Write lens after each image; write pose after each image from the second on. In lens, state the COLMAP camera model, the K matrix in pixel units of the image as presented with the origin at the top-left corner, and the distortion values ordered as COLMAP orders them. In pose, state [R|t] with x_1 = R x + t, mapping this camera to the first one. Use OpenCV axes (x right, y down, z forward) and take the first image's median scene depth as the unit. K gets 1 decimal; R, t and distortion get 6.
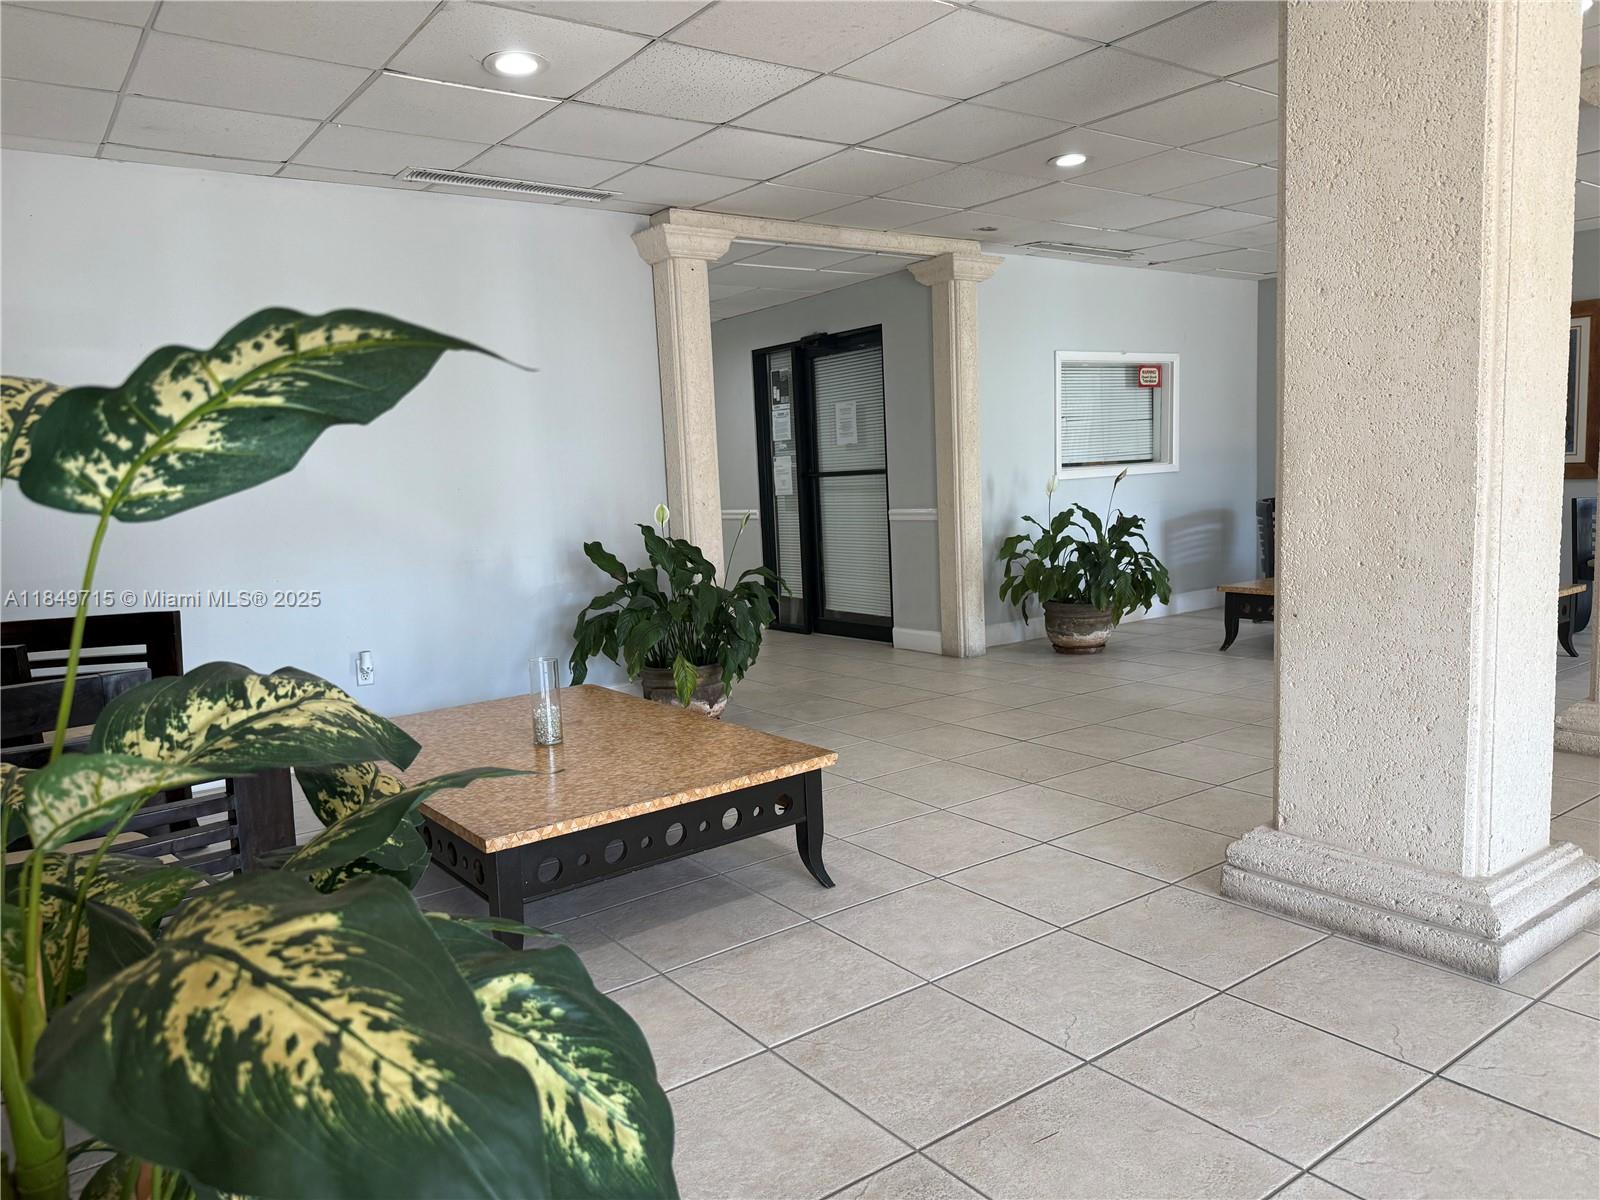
lens RADIAL K [[1127.4, 0, 799.1], [0, 1127.4, 610.7], [0, 0, 1]] dist [0.063106, -0.077683]
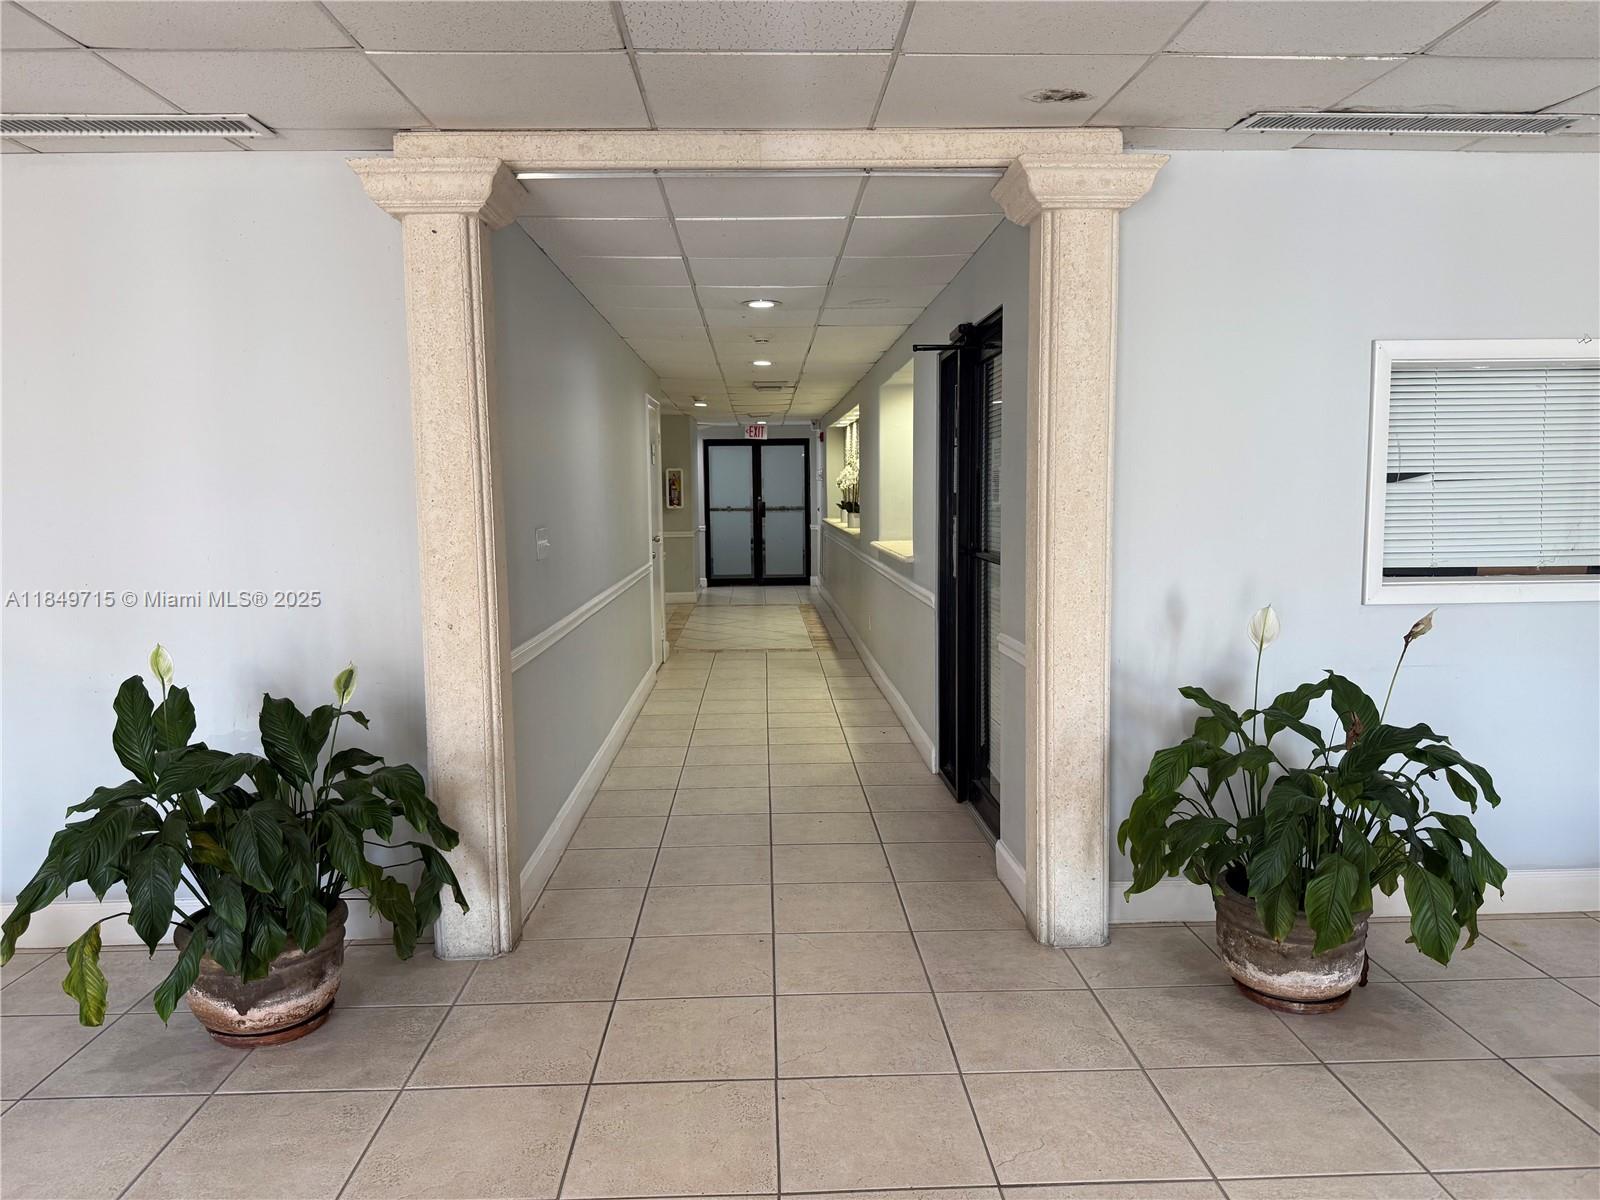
lens RADIAL K [[1134.7, 0, 801.4], [0, 1134.7, 583.3], [0, 0, 1]] dist [-0.005191, -0.002982]
pose [[0.824973, 0.098288, -0.556560, 0.347818], [-0.096761, 0.994785, 0.032251, -0.135121], [0.556827, 0.027247, 0.830182, 0.535219]]
